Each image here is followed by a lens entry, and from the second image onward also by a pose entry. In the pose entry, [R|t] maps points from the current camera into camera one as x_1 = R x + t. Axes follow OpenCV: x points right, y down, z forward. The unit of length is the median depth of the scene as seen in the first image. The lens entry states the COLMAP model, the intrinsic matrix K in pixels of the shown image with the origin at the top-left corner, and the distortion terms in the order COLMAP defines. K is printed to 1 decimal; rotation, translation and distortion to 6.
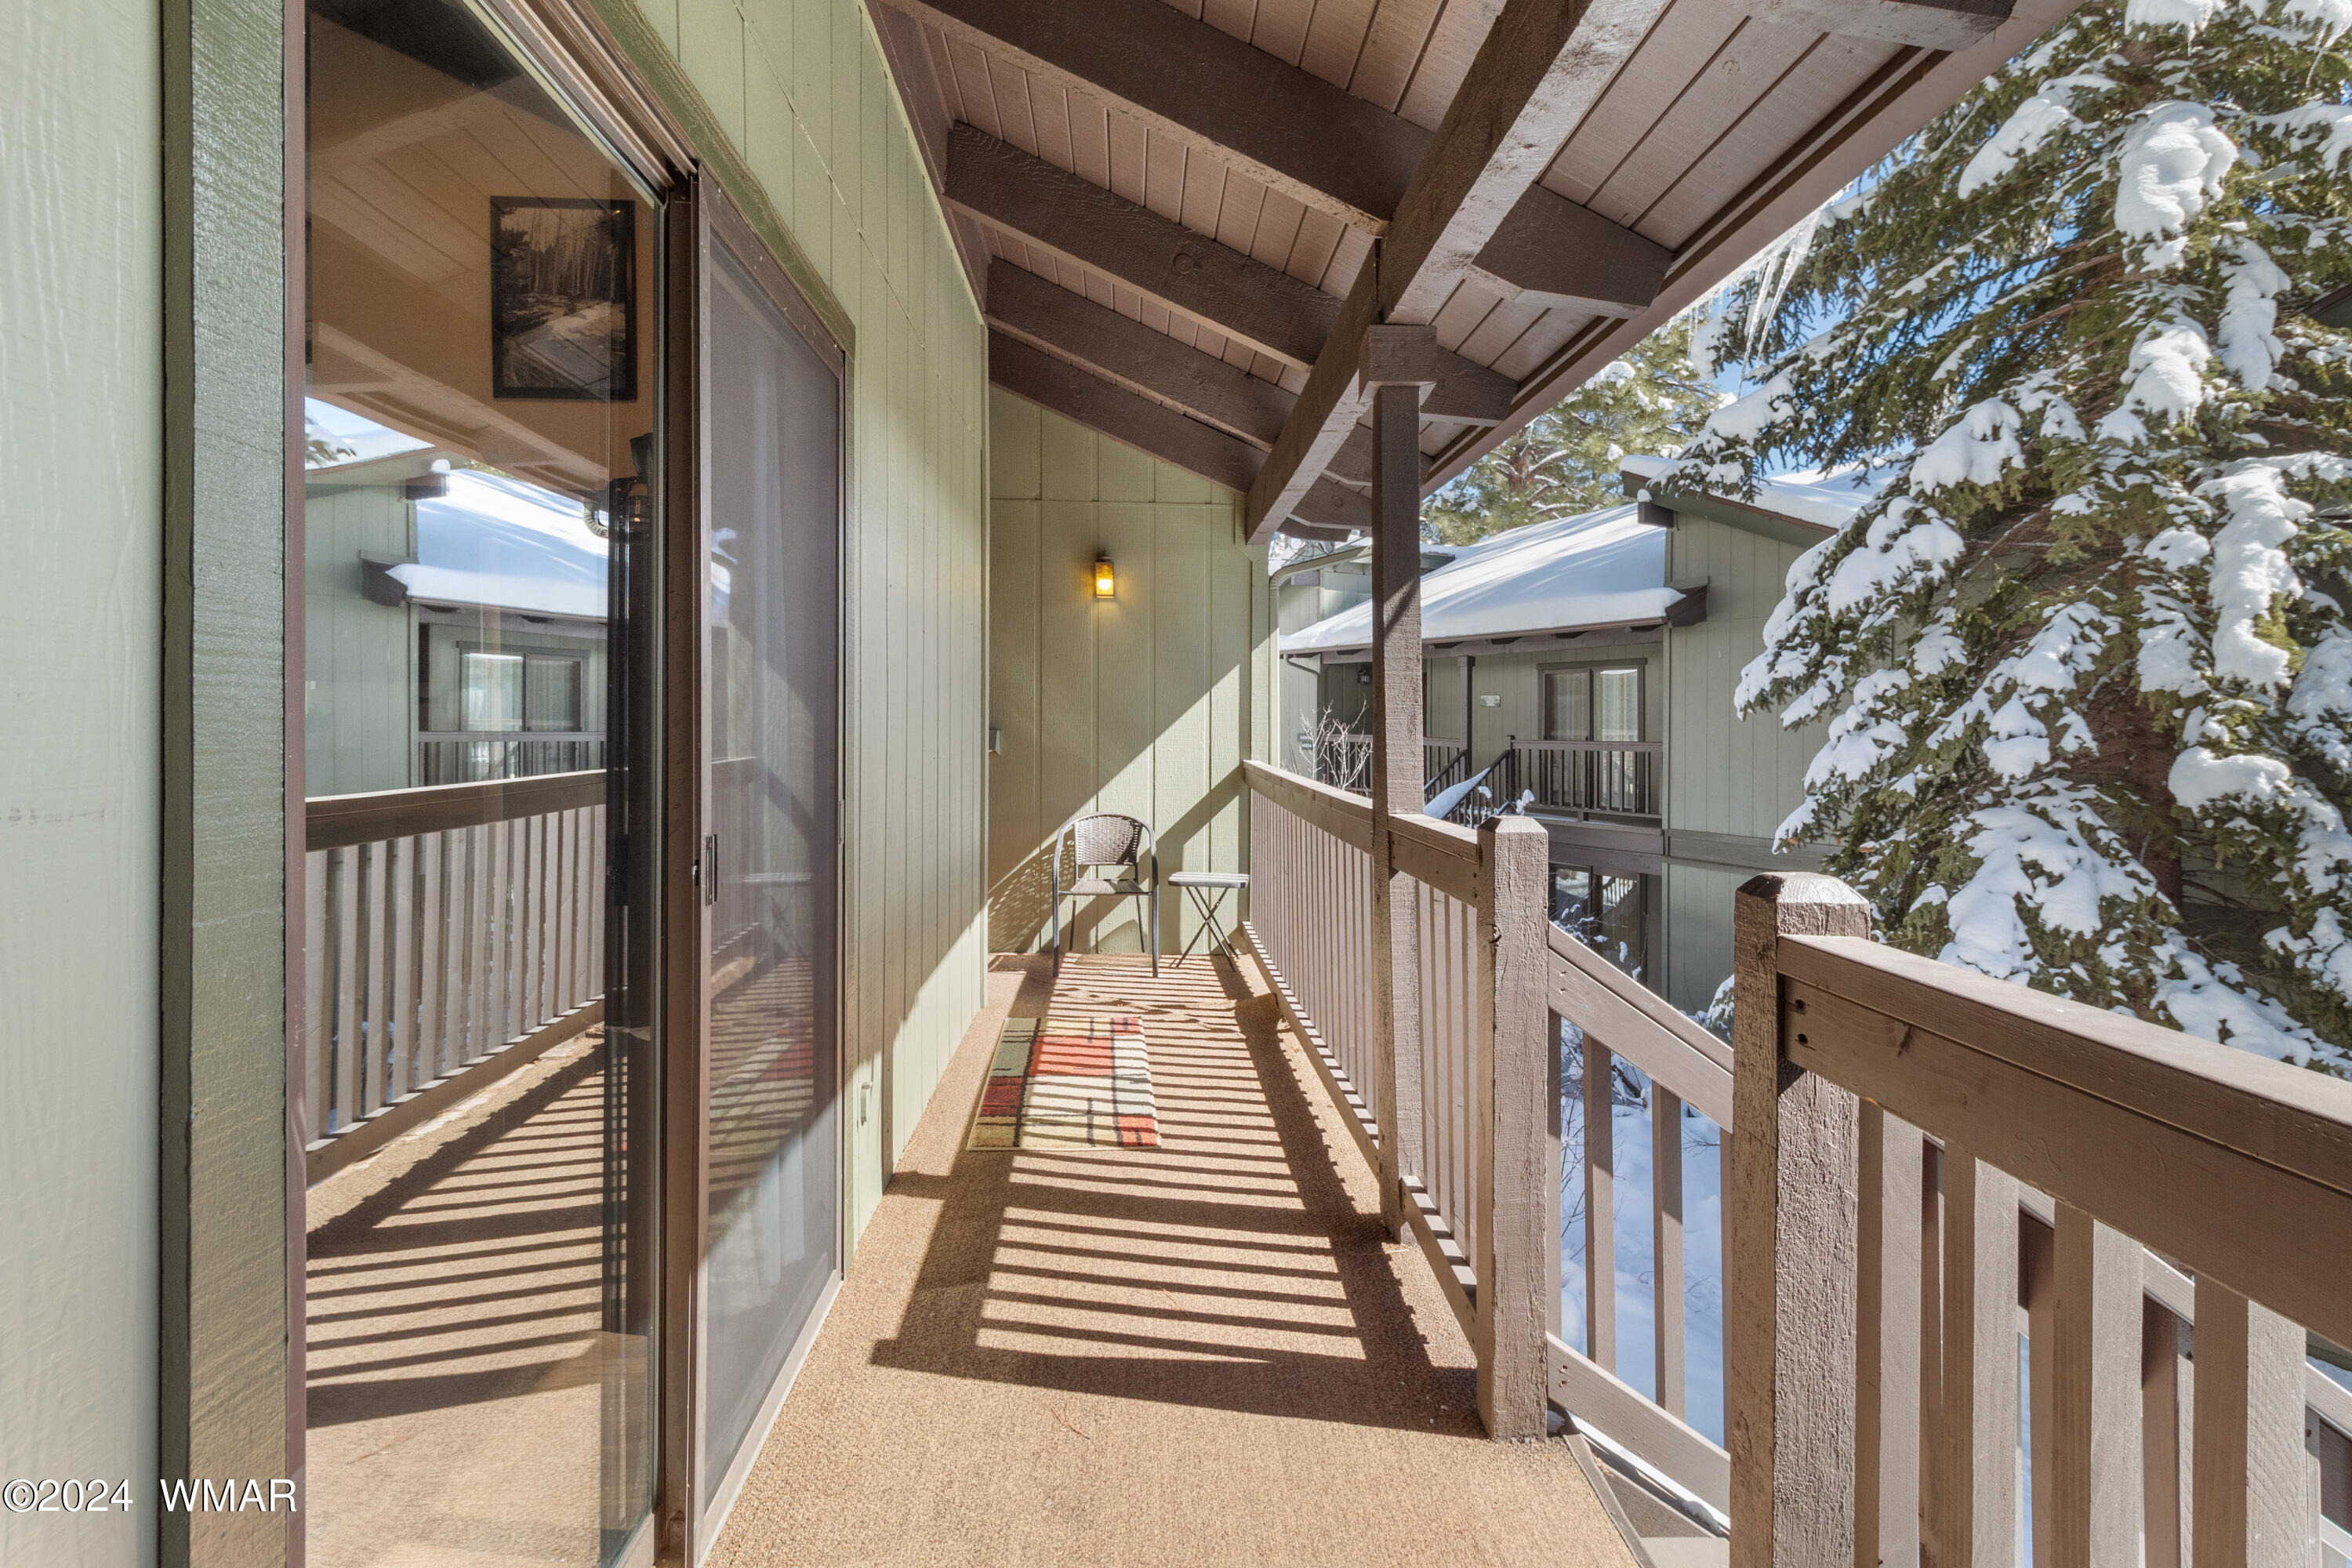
lens RADIAL K [[1209.8, 0, 1187.1], [0, 1209.8, 726.6], [0, 0, 1]] dist [0.008398, -0.000209]
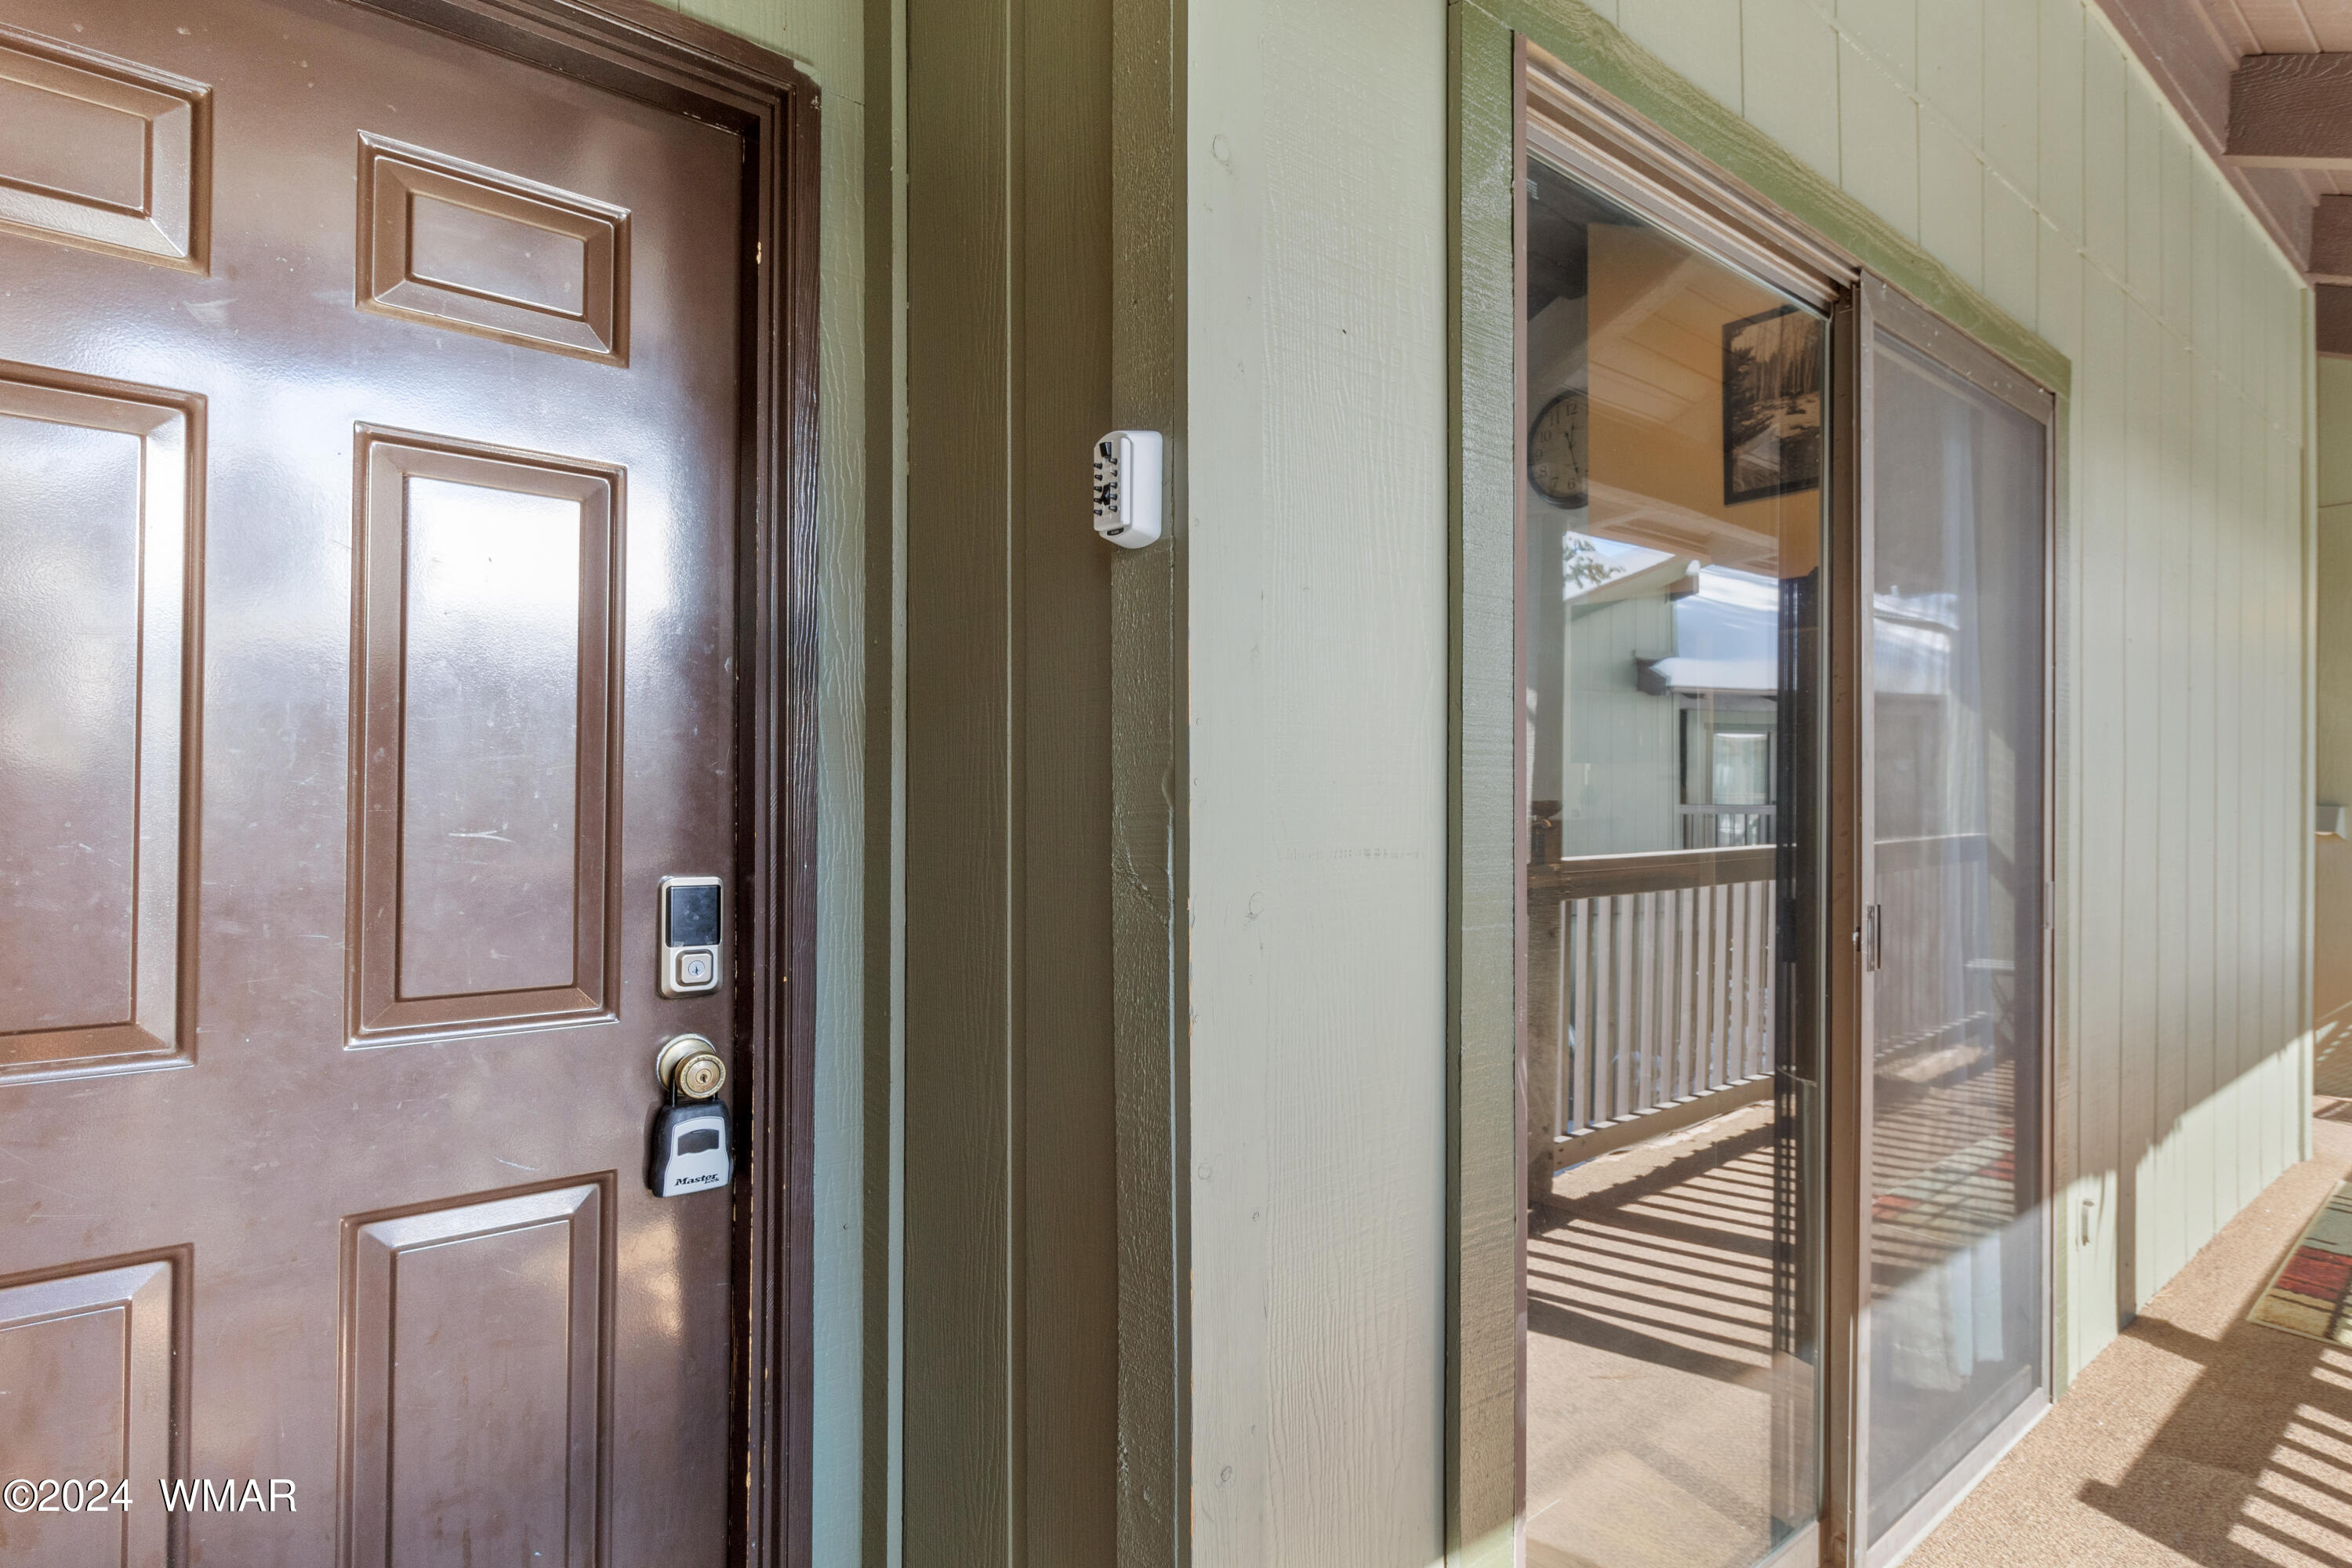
lens RADIAL K [[1209.6, 0, 1209.6], [0, 1209.6, 757.3], [0, 0, 1]] dist [0.004544, -0.000566]
pose [[0.587215, -0.028753, -0.808920, 0.086532], [0.000099, 0.999371, -0.035450, -0.000619], [0.809431, 0.020736, 0.586849, -0.059057]]
